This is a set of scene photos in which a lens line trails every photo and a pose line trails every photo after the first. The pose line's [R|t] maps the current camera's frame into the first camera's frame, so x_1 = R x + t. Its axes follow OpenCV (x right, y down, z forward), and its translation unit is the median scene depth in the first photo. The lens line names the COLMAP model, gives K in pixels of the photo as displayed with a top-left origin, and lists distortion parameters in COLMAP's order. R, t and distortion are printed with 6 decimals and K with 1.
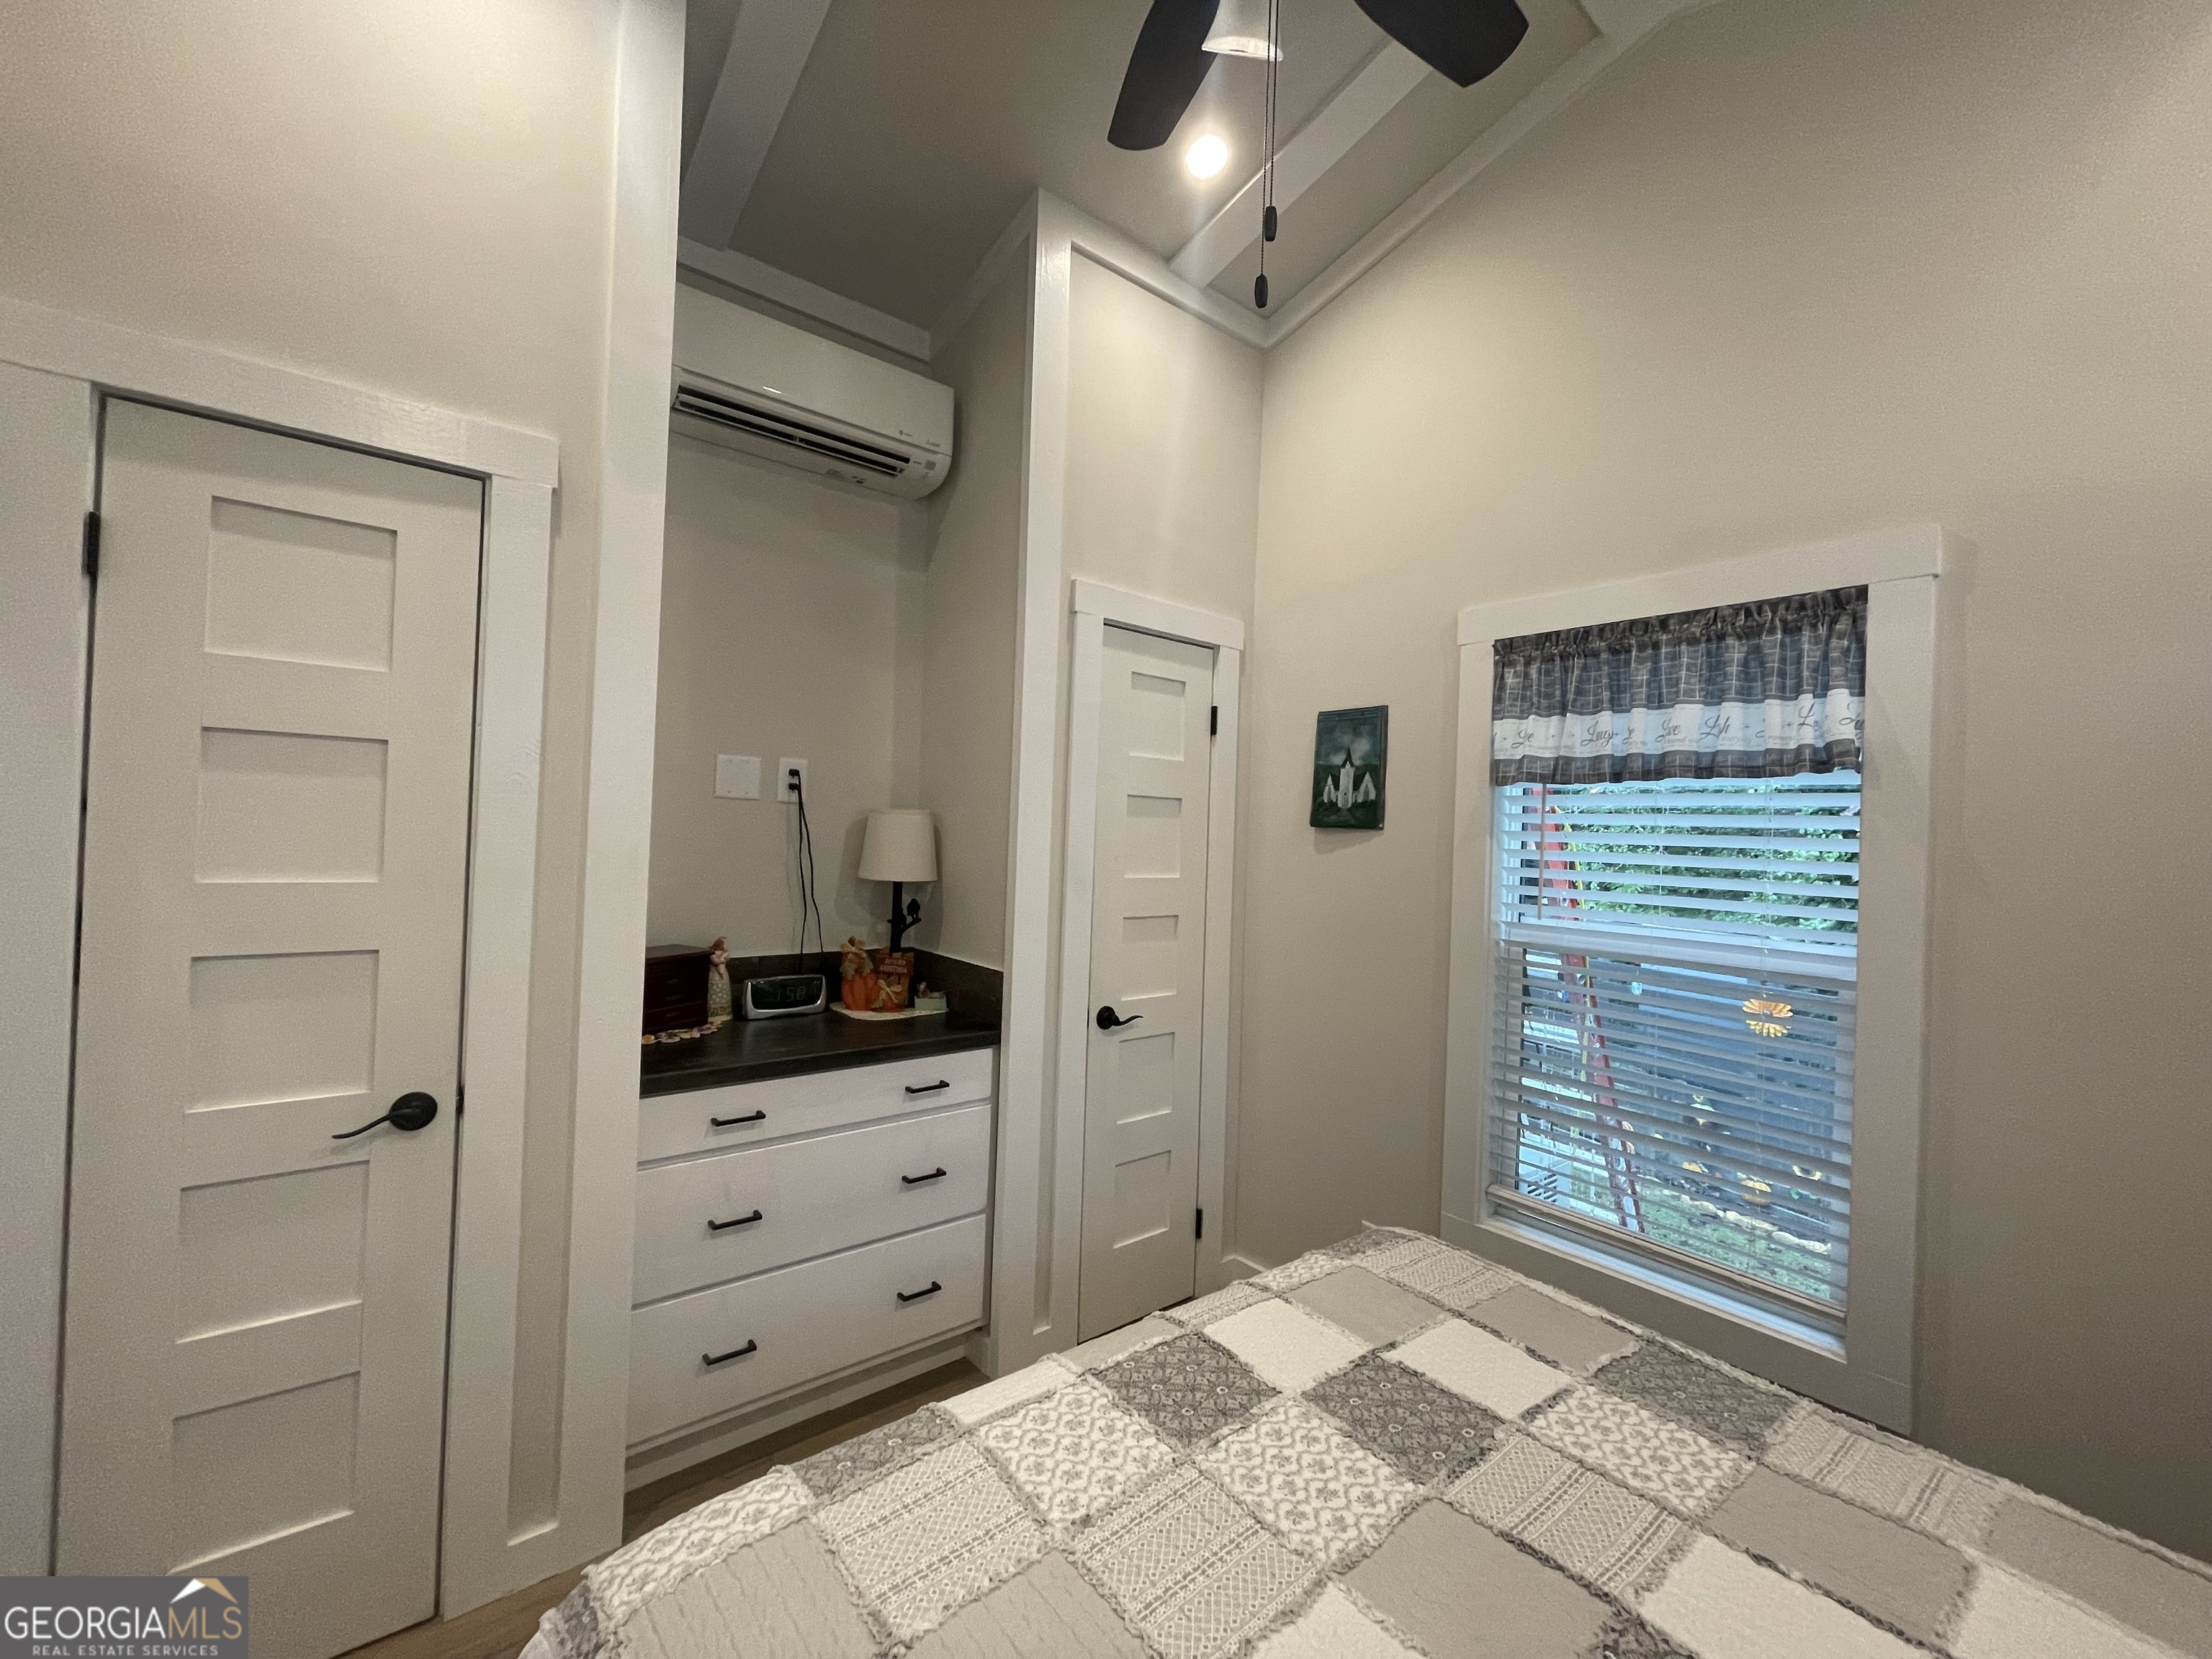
lens RADIAL K [[890.5, 0, 1101.1], [0, 890.5, 828.6], [0, 0, 1]] dist [-0.003696, 0.000931]
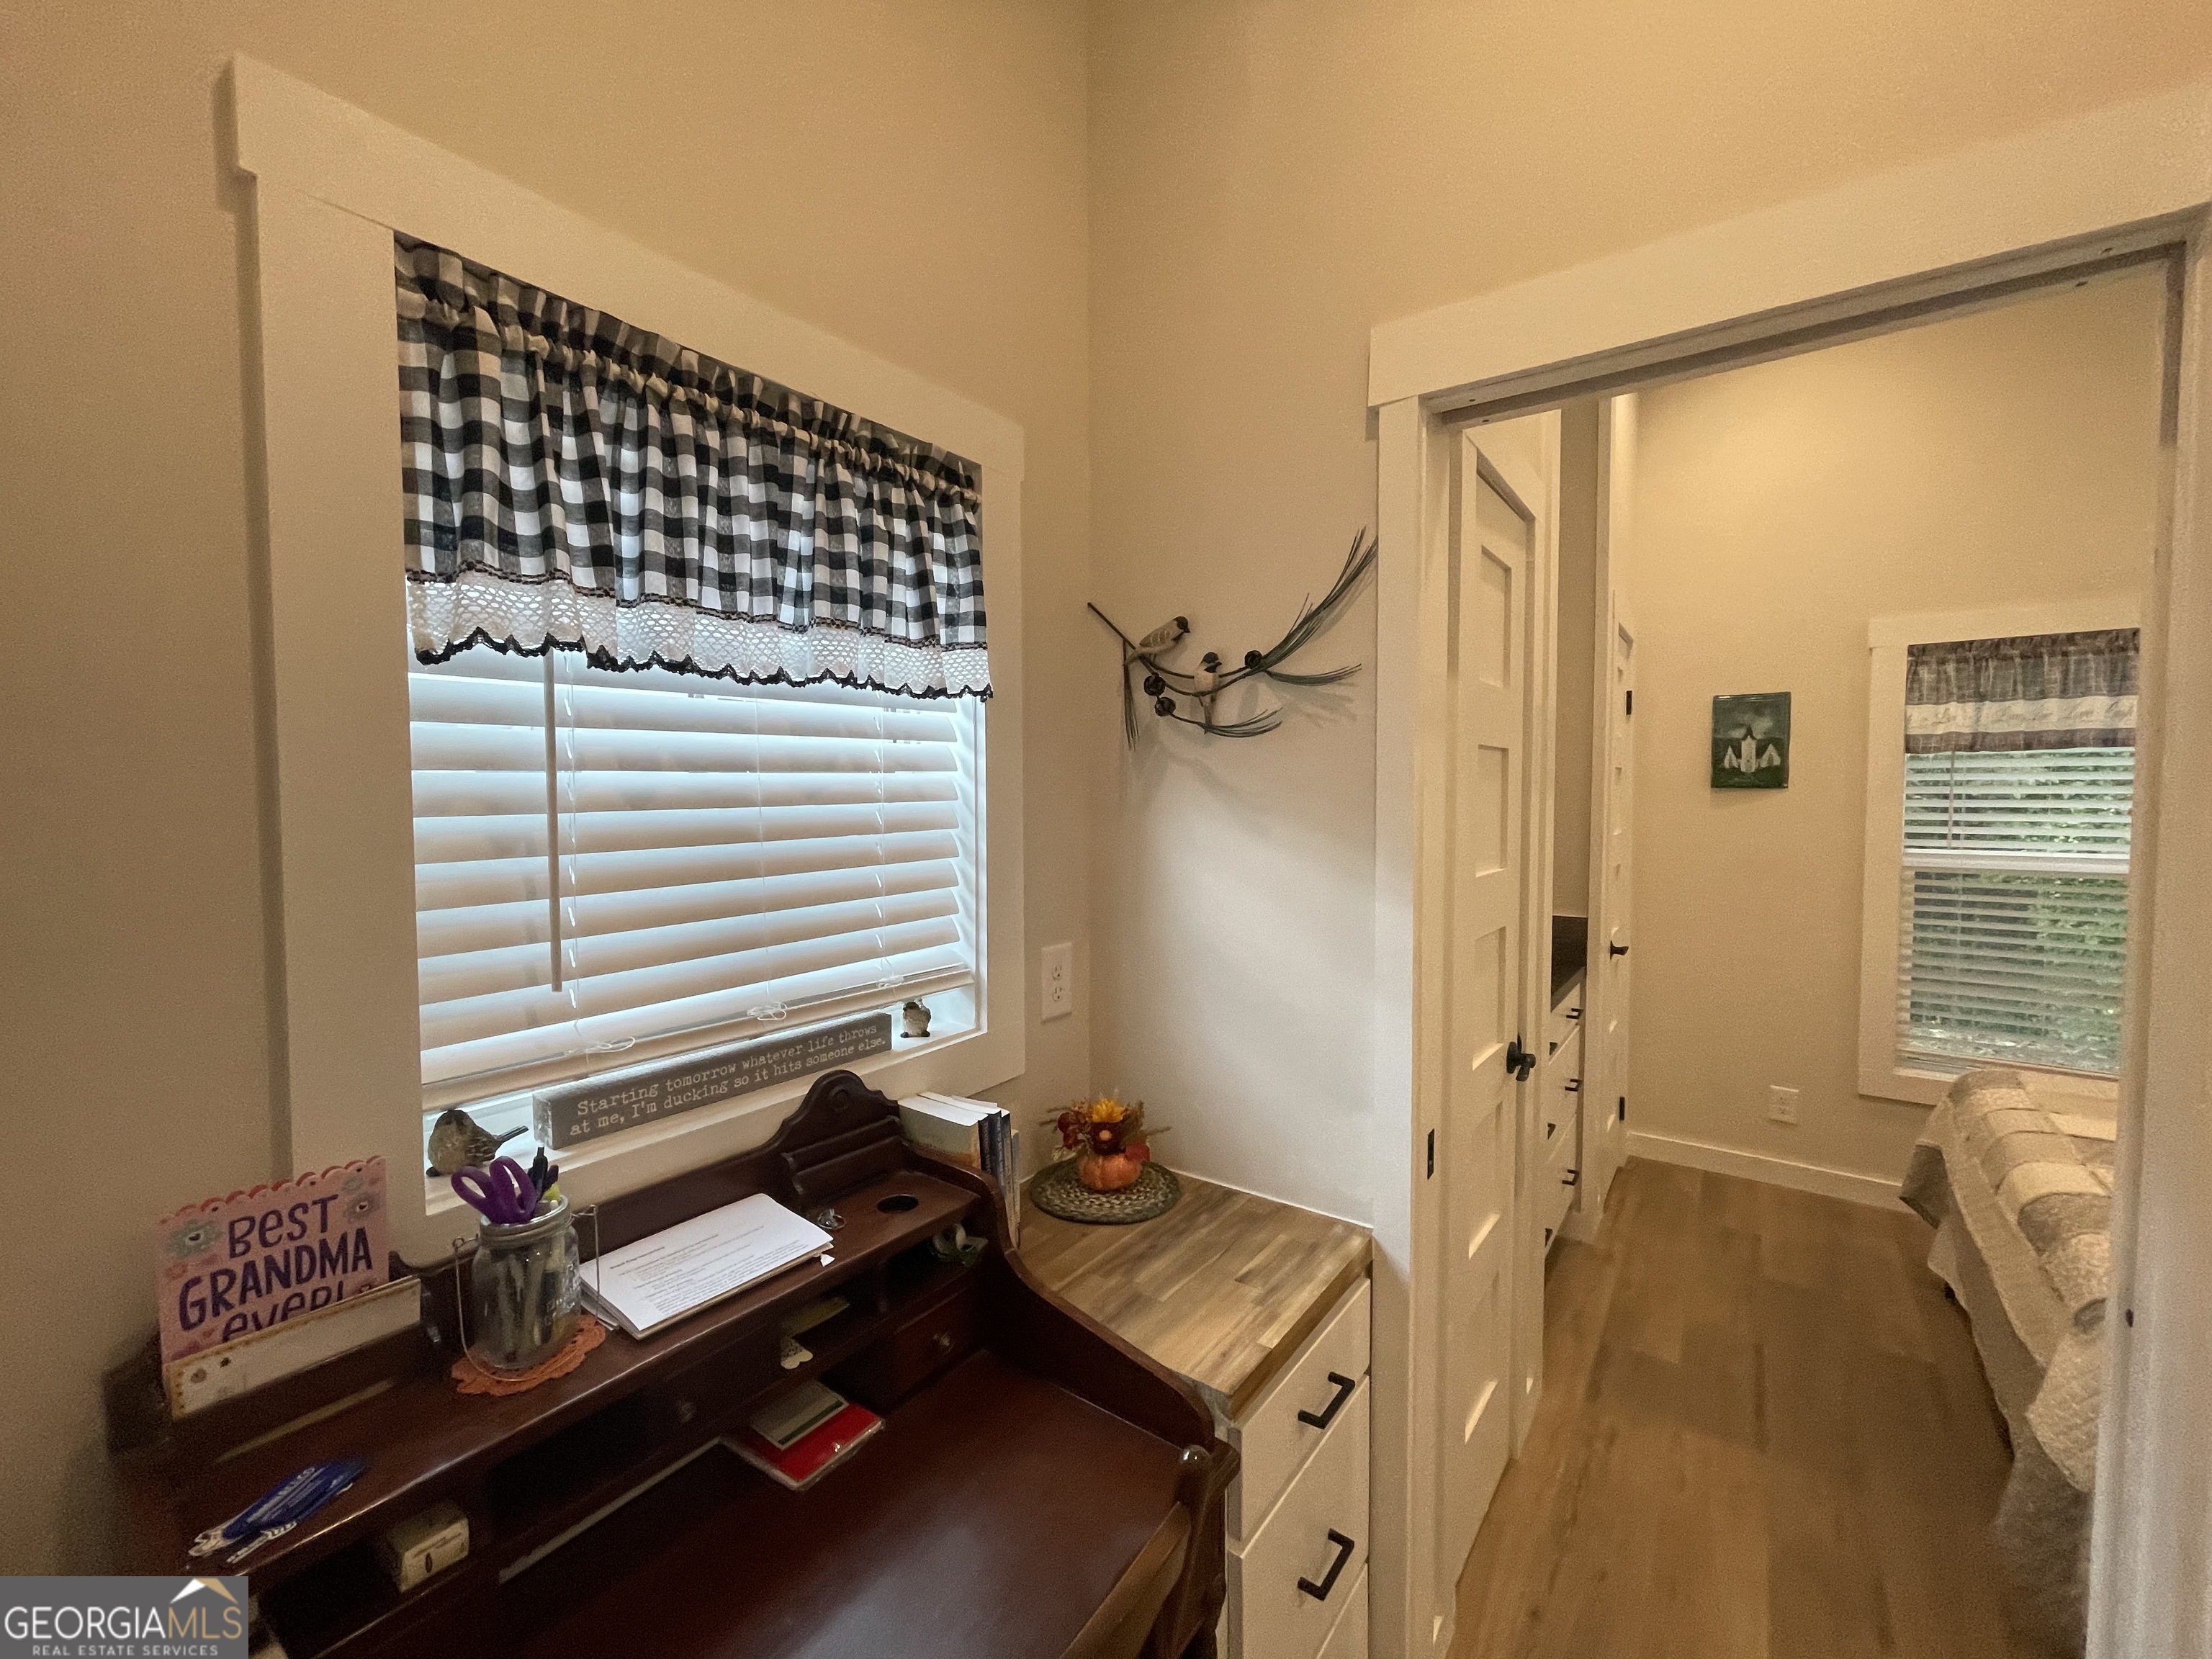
lens RADIAL K [[890.5, 0, 1100.3], [0, 890.5, 827.1], [0, 0, 1]] dist [-0.003696, 0.000931]
pose [[0.965313, -0.052133, 0.255837, -1.188394], [0.038390, 0.997554, 0.058421, -0.068596], [-0.258257, -0.046573, 0.964953, 0.012594]]
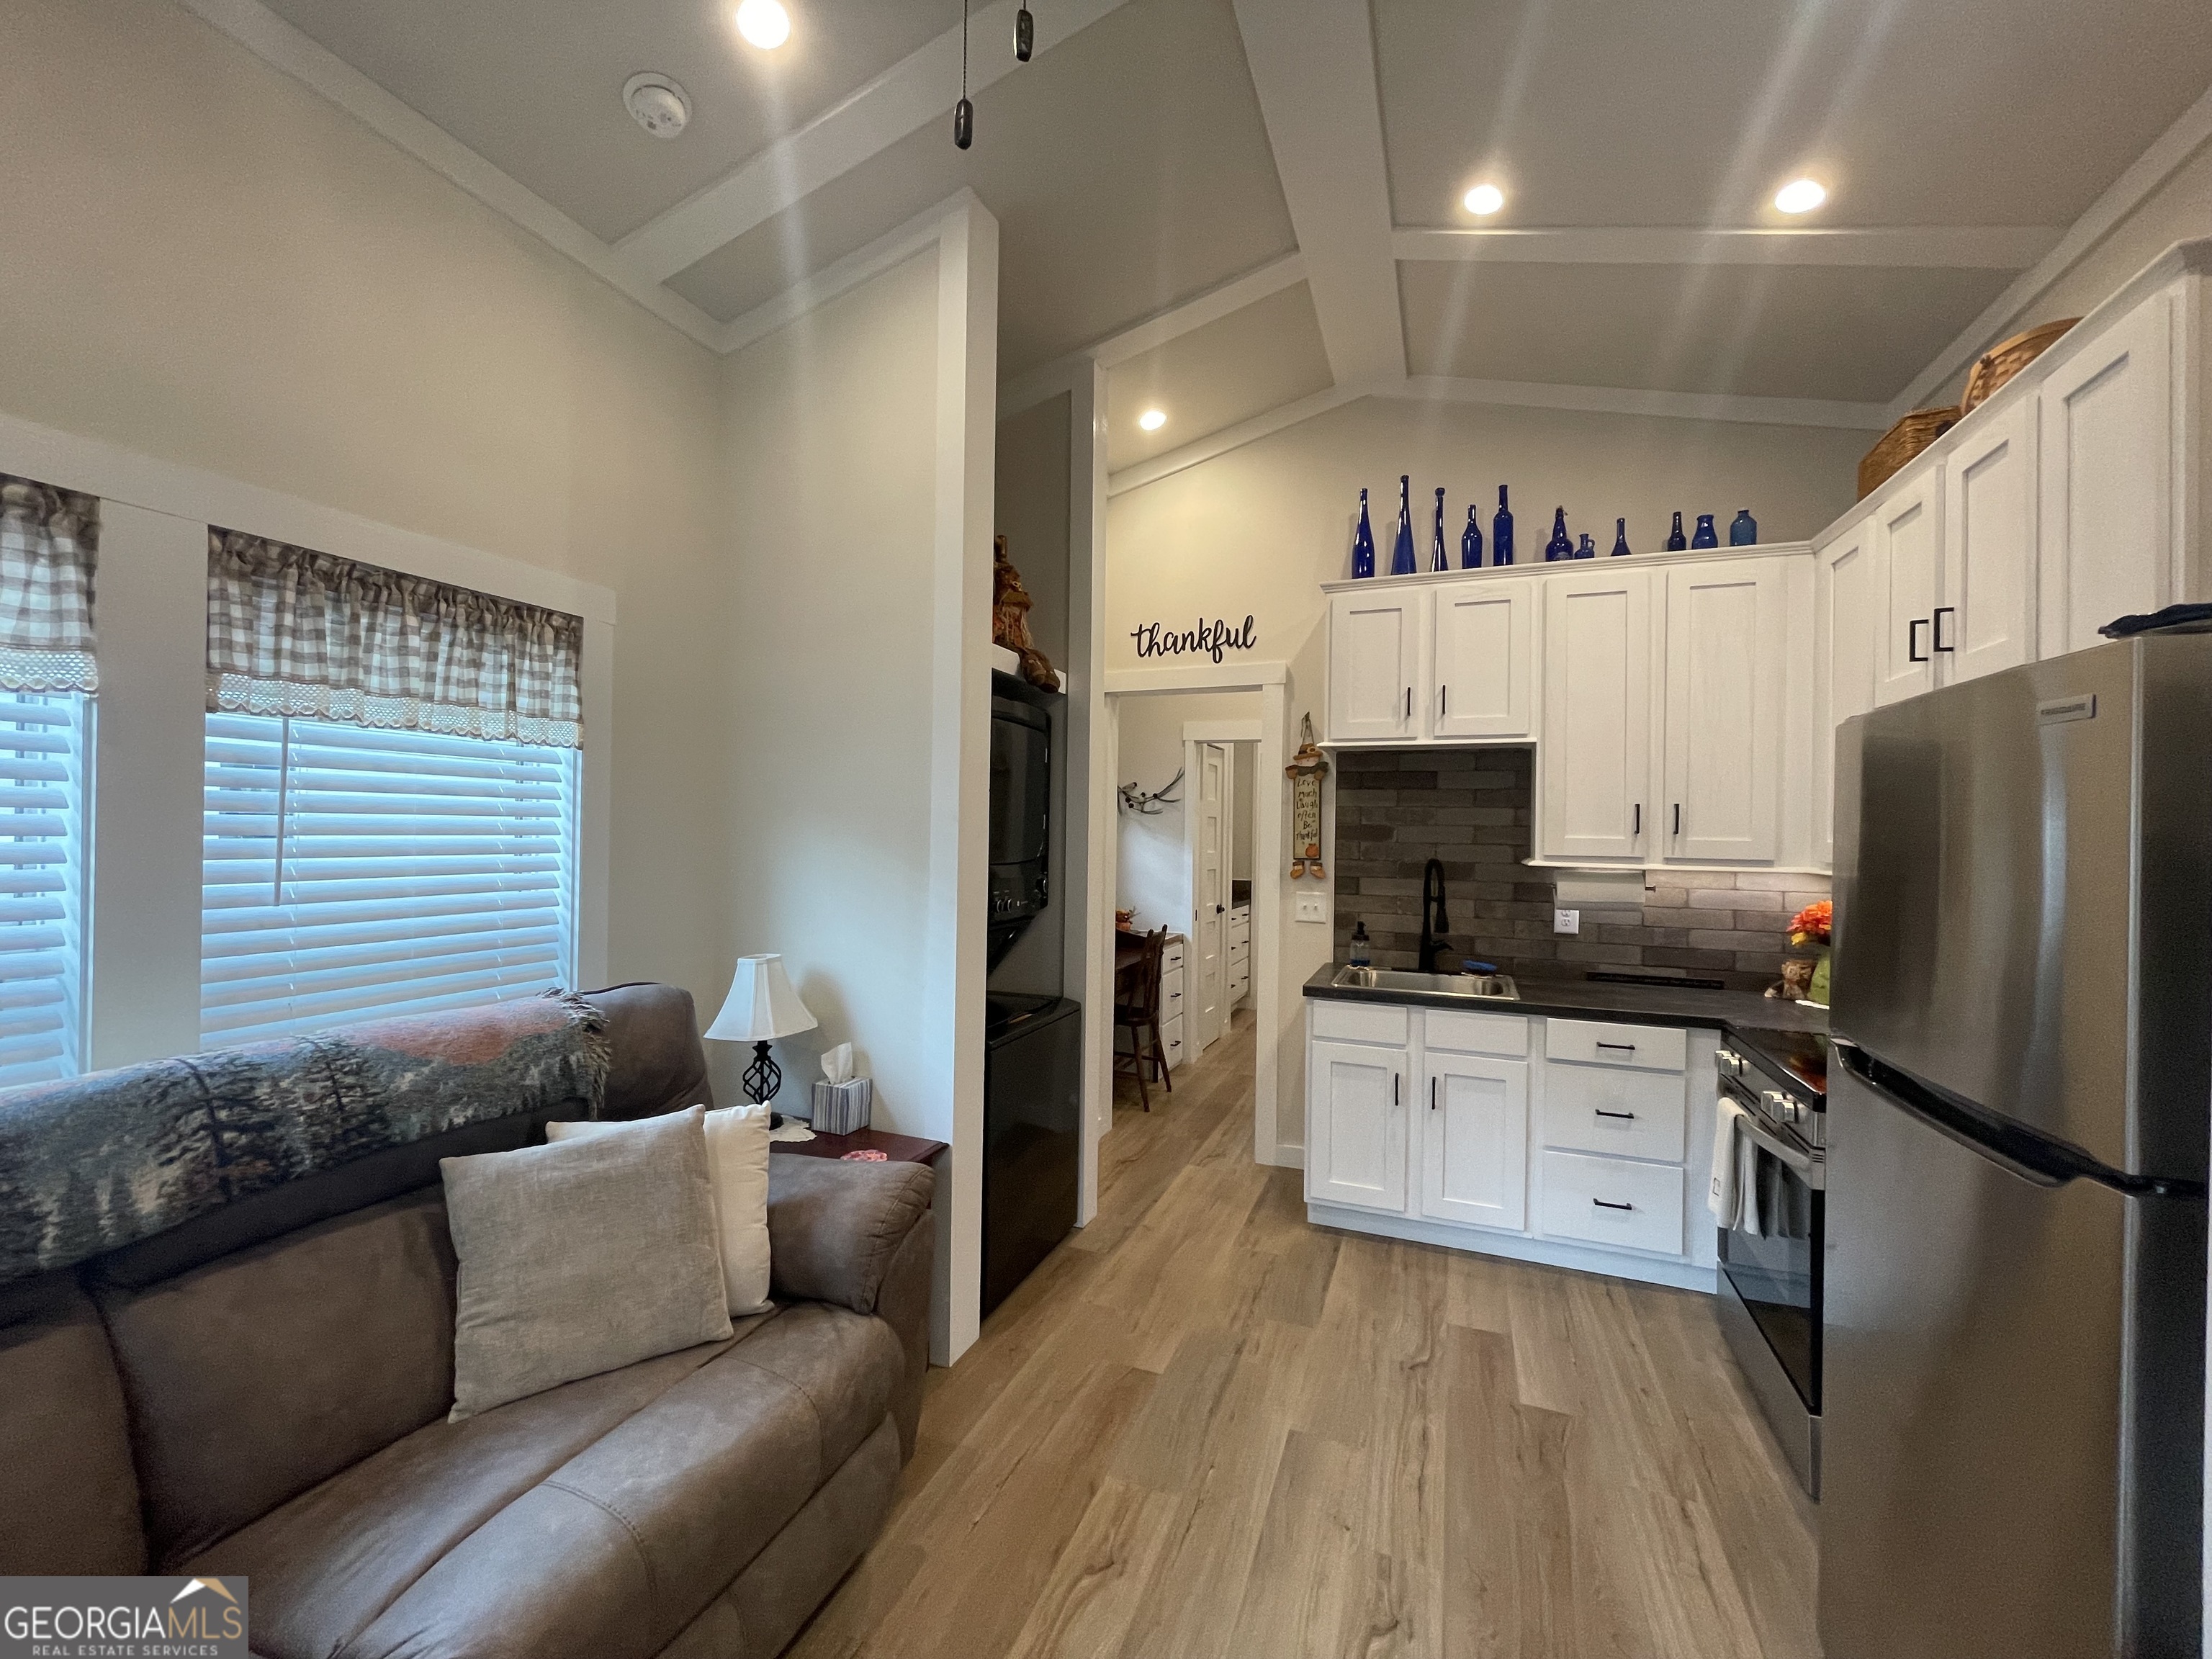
lens RADIAL K [[890.5, 0, 1100.5], [0, 890.5, 826.2], [0, 0, 1]] dist [-0.003696, 0.000931]
pose [[0.867884, -0.021879, 0.496284, -2.363047], [0.015650, 0.999738, 0.016707, -0.105298], [-0.496519, -0.006733, 0.867999, -1.599432]]
